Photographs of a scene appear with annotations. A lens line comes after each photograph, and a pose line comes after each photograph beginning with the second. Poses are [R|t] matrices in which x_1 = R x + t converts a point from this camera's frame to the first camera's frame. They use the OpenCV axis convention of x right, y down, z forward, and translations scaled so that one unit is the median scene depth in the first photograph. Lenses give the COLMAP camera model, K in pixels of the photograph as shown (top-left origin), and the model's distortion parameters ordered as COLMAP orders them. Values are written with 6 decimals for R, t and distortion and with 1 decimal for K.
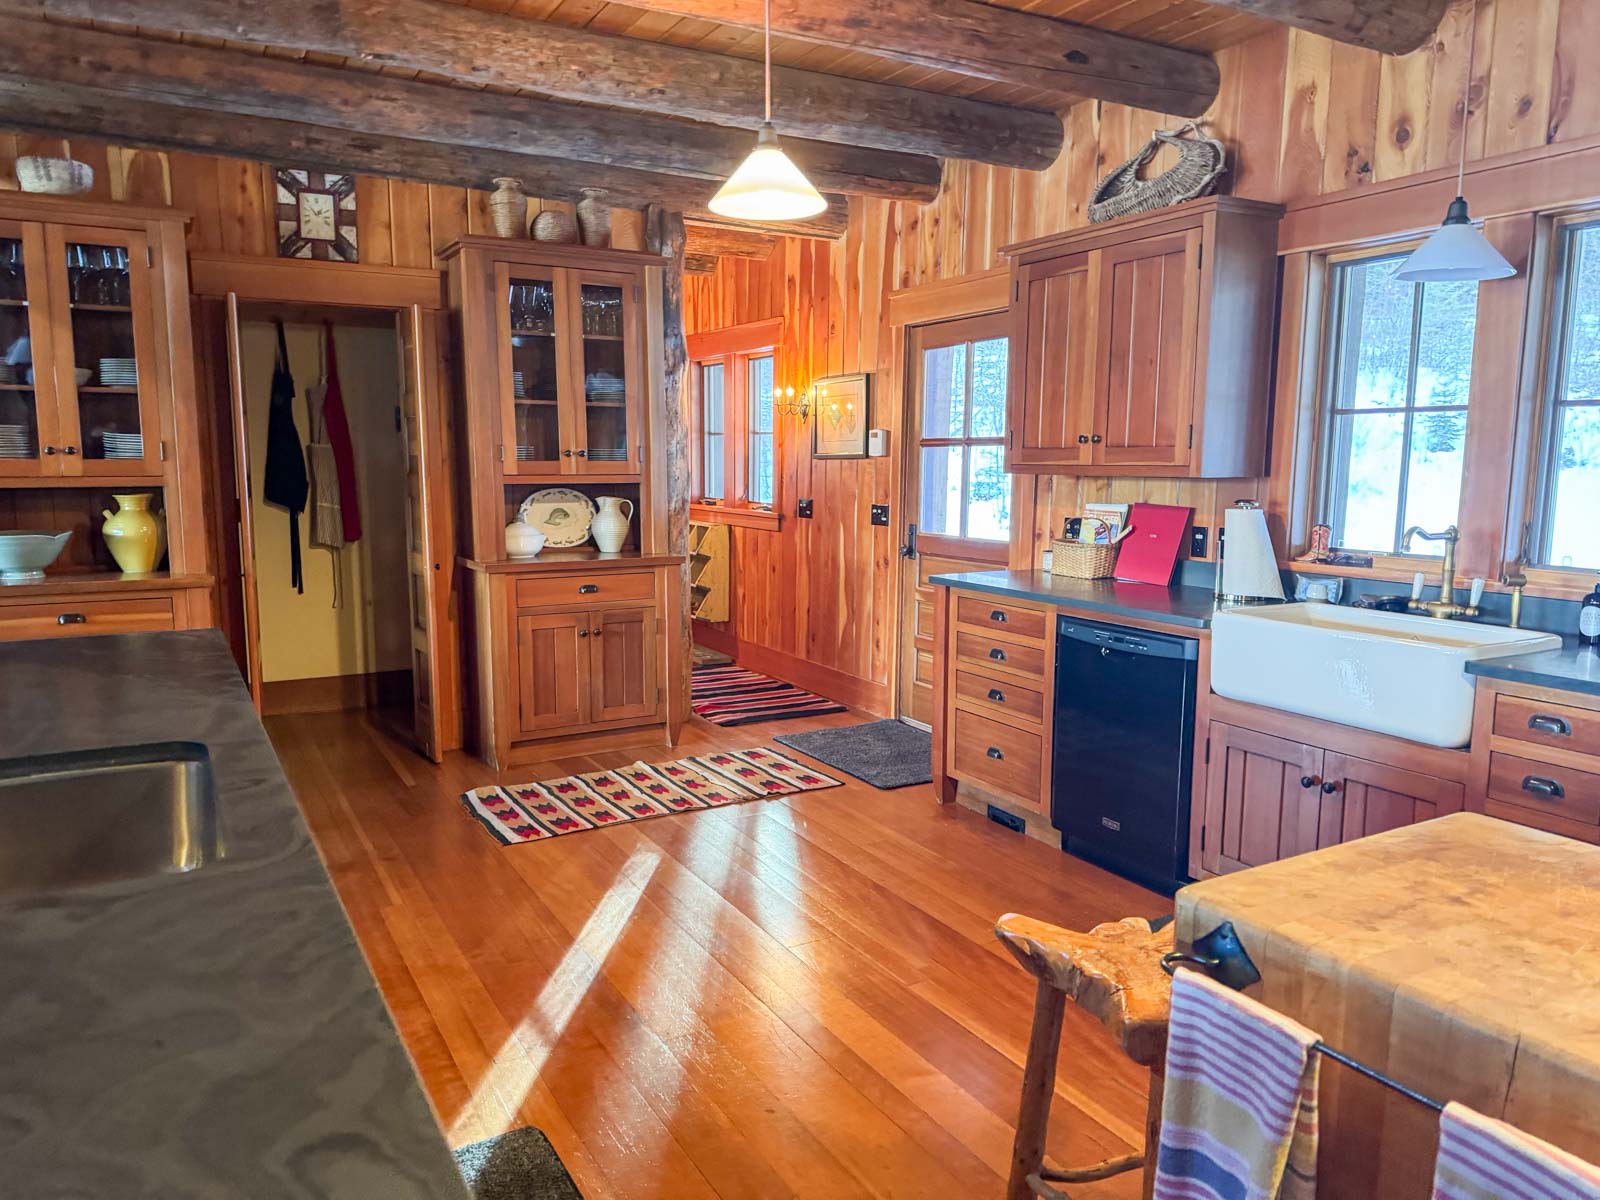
lens RADIAL K [[1139.2, 0, 801.6], [0, 1139.2, 605.8], [0, 0, 1]] dist [0.054289, -0.034059]
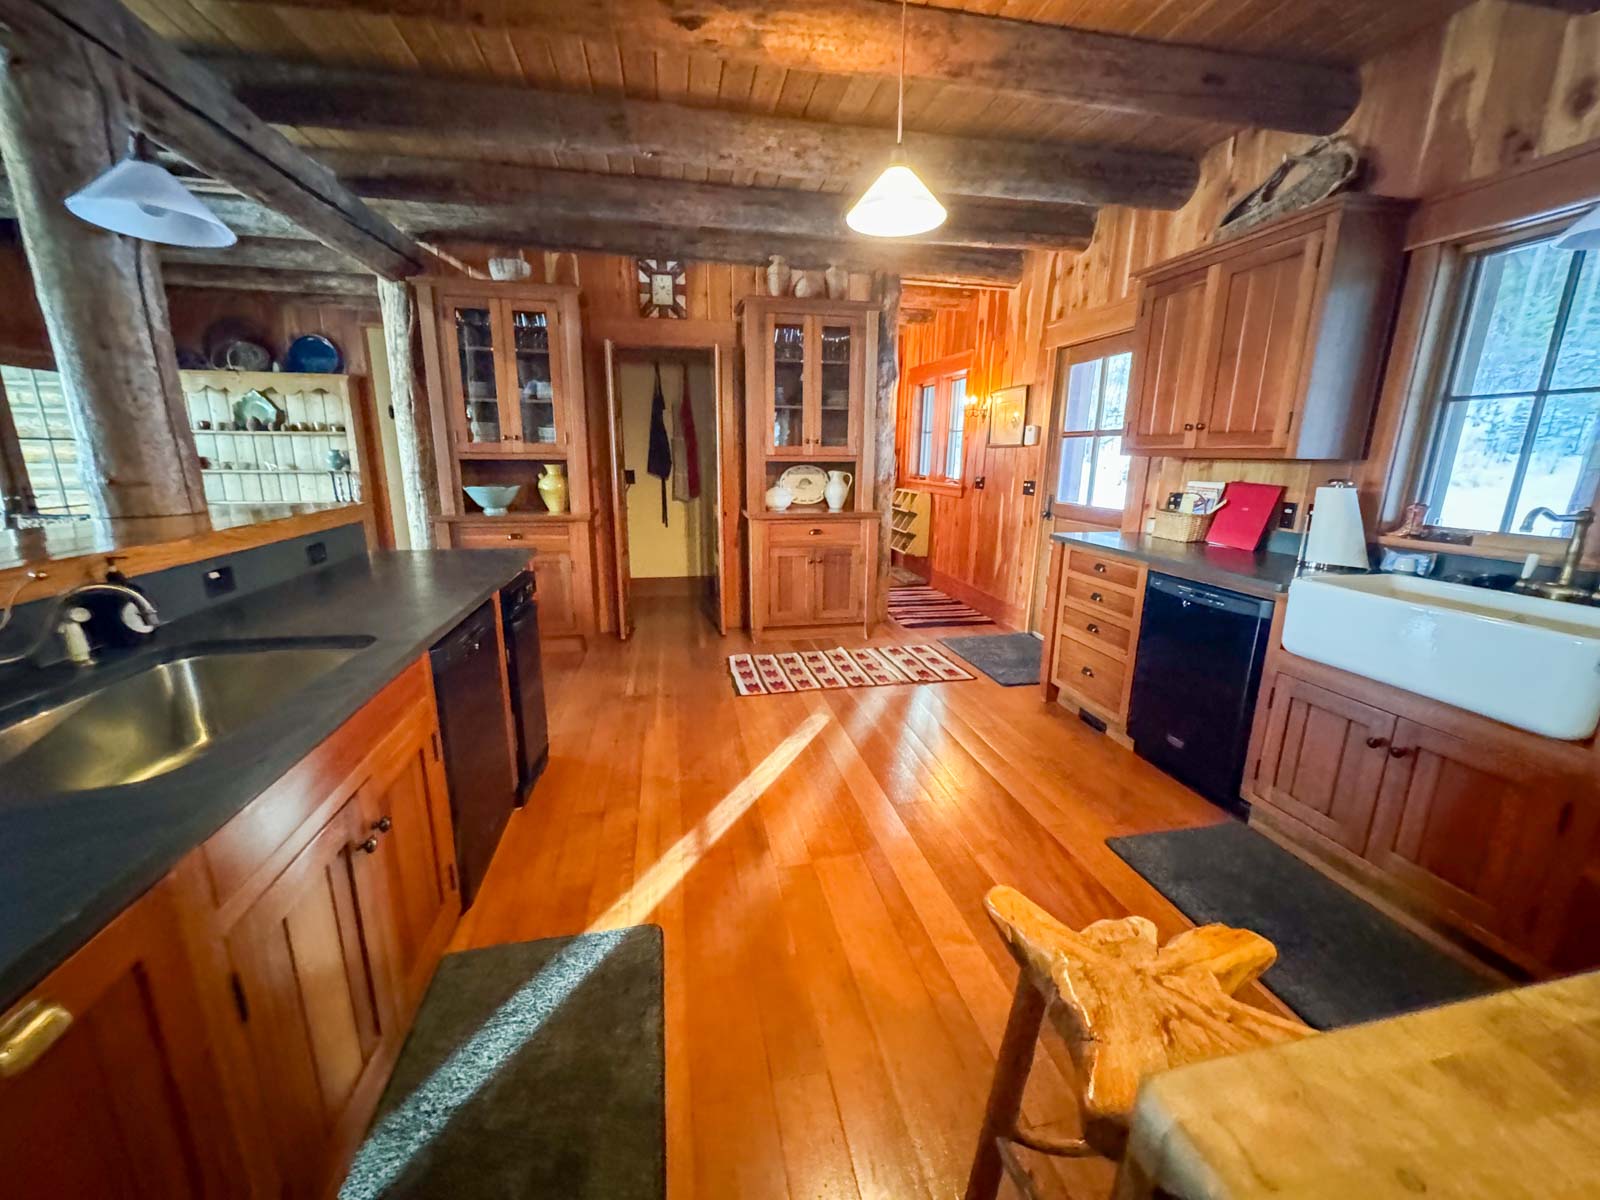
lens RADIAL K [[656.1, 0, 795.4], [0, 656.1, 605.8], [0, 0, 1]] dist [-0.004402, 0.003708]
pose [[0.950758, 0.078152, -0.299921, 0.067232], [-0.048735, 0.993346, 0.104349, -0.008121], [0.306080, -0.084594, 0.948240, 0.178747]]
